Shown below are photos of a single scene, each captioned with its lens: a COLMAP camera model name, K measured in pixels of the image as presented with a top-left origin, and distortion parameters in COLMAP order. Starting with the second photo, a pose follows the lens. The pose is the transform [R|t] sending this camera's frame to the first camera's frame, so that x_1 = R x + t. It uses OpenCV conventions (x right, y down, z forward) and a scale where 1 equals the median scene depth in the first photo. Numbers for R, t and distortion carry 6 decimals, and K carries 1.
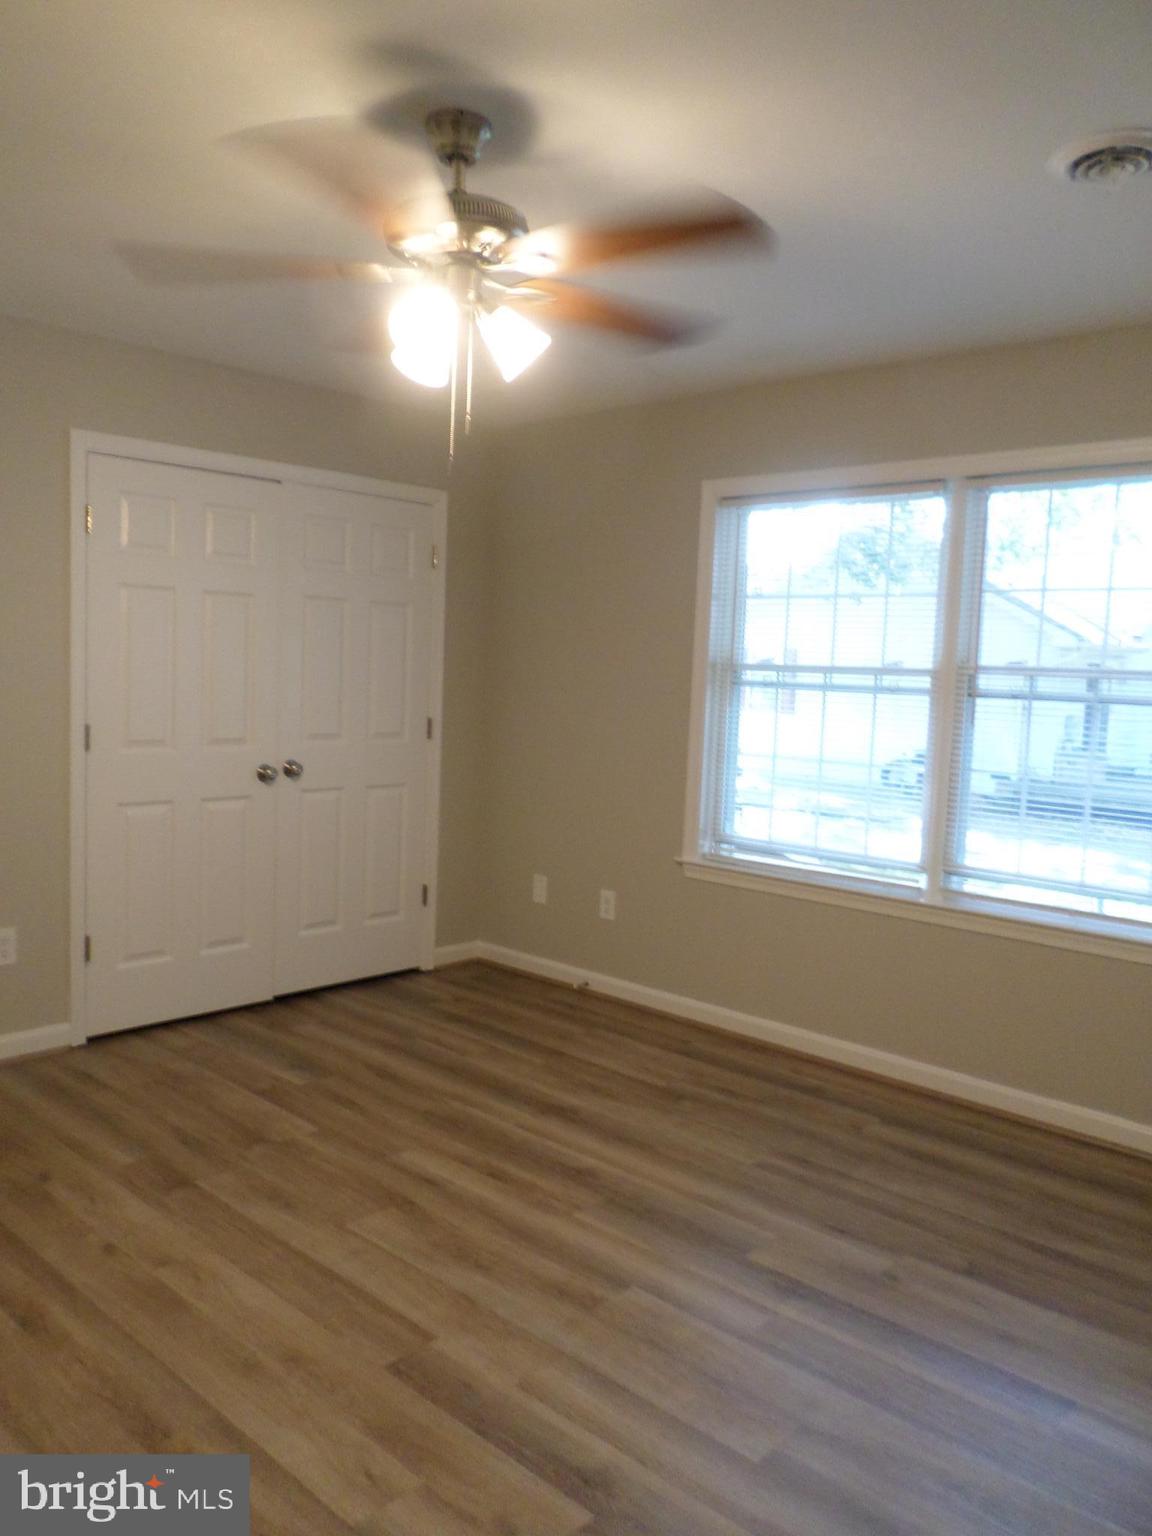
lens RADIAL K [[1171.2, 0, 583.6], [0, 1171.2, 771.6], [0, 0, 1]] dist [-0.008815, -0.008123]
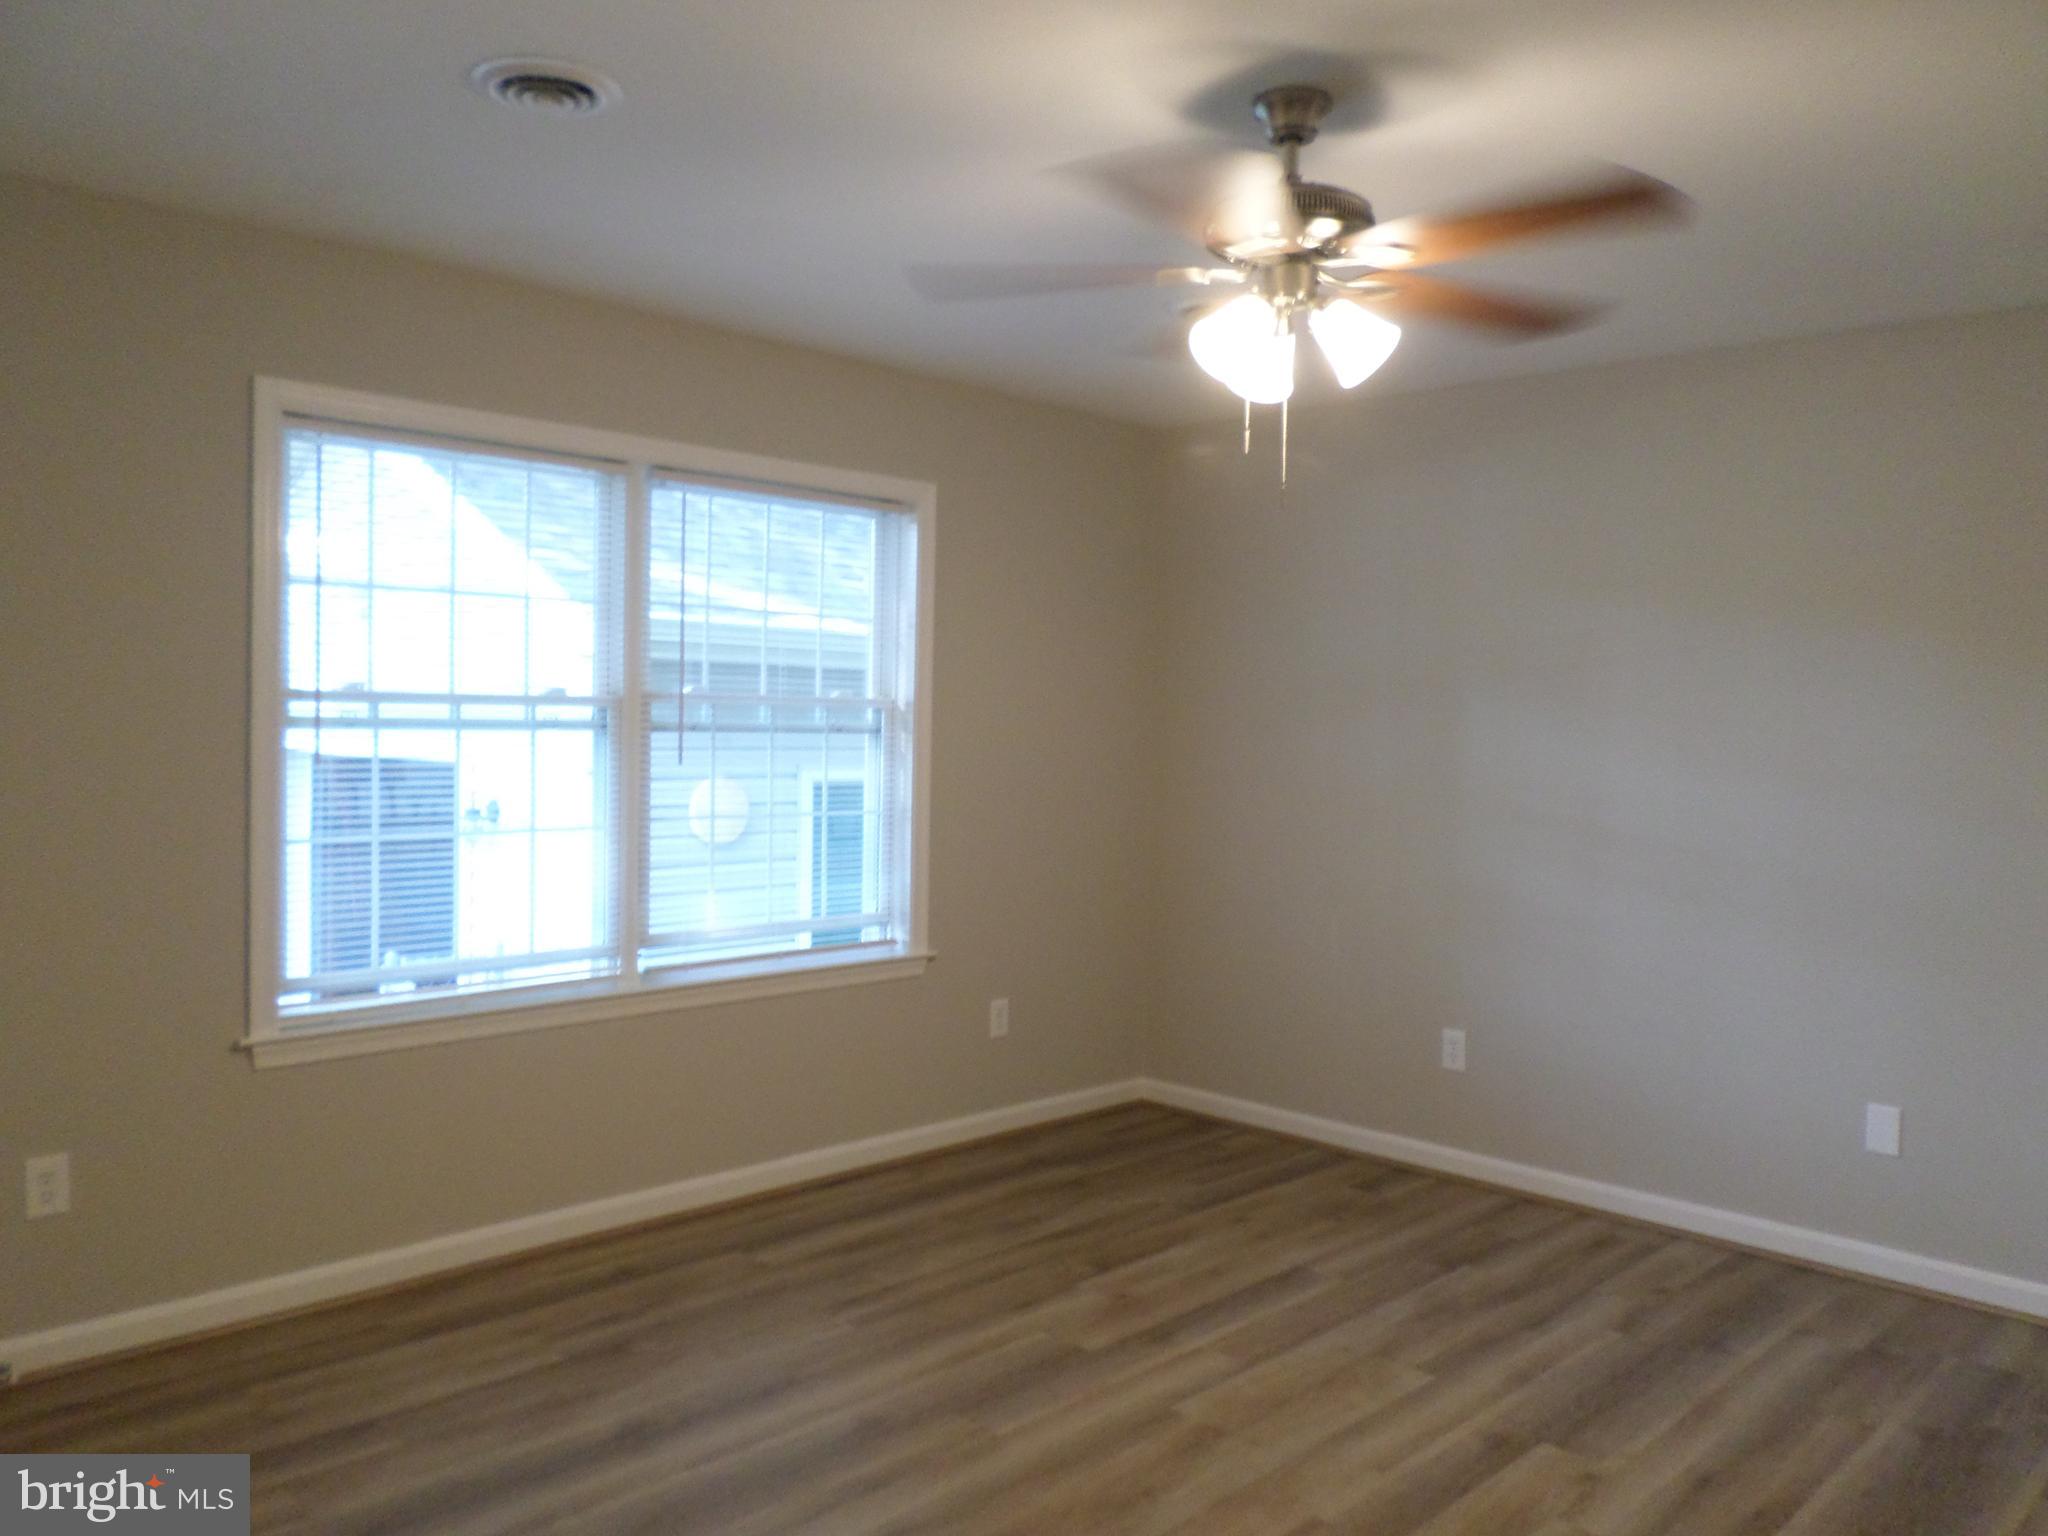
lens RADIAL K [[1561.6, 0, 1022.6], [0, 1561.6, 755.0], [0, 0, 1]] dist [-0.008815, -0.008123]
pose [[0.037263, -0.064819, 0.997201, -0.859552], [0.077052, 0.995110, 0.061804, -0.106030], [-0.996330, 0.074533, 0.042075, 0.789436]]
